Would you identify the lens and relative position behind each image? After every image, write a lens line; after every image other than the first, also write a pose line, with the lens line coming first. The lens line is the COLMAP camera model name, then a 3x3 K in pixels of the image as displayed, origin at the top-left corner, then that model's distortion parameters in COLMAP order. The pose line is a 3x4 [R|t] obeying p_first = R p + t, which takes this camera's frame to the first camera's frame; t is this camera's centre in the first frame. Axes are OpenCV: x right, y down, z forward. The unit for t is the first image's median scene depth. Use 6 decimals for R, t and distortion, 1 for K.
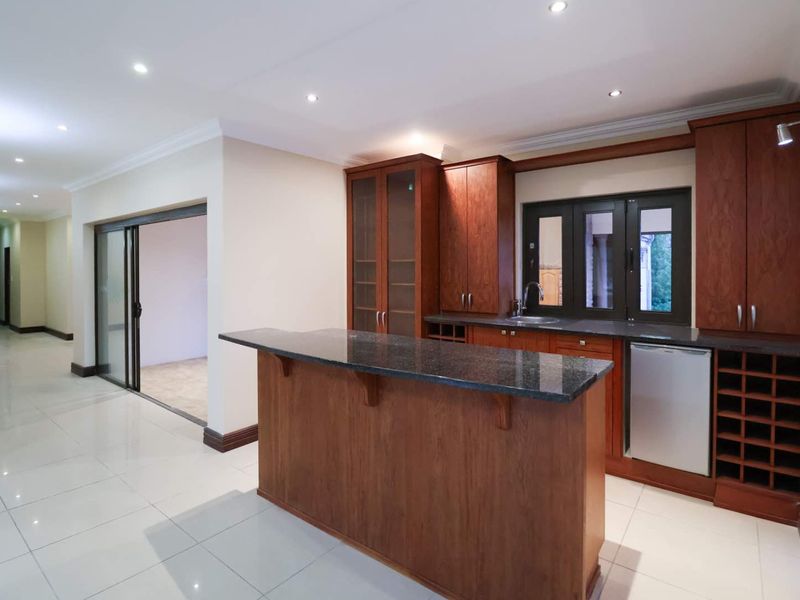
lens RADIAL K [[430.4, 0, 398.8], [0, 430.4, 291.8], [0, 0, 1]] dist [-0.019307, -0.000556]
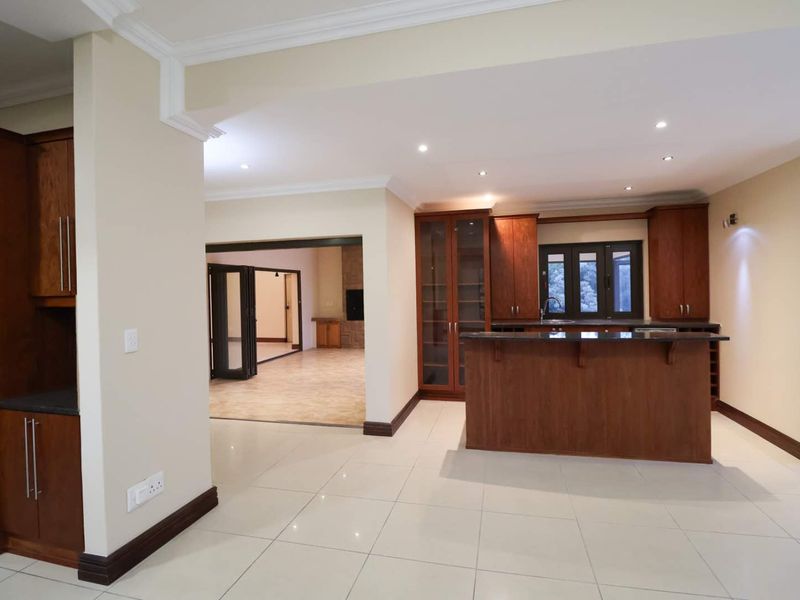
lens RADIAL K [[430.4, 0, 402.1], [0, 430.4, 301.0], [0, 0, 1]] dist [-0.019307, -0.000556]
pose [[0.910577, -0.026716, 0.412476, -0.802914], [0.038997, 0.999011, -0.021382, 0.003186], [-0.411496, 0.035555, 0.910718, -0.163508]]
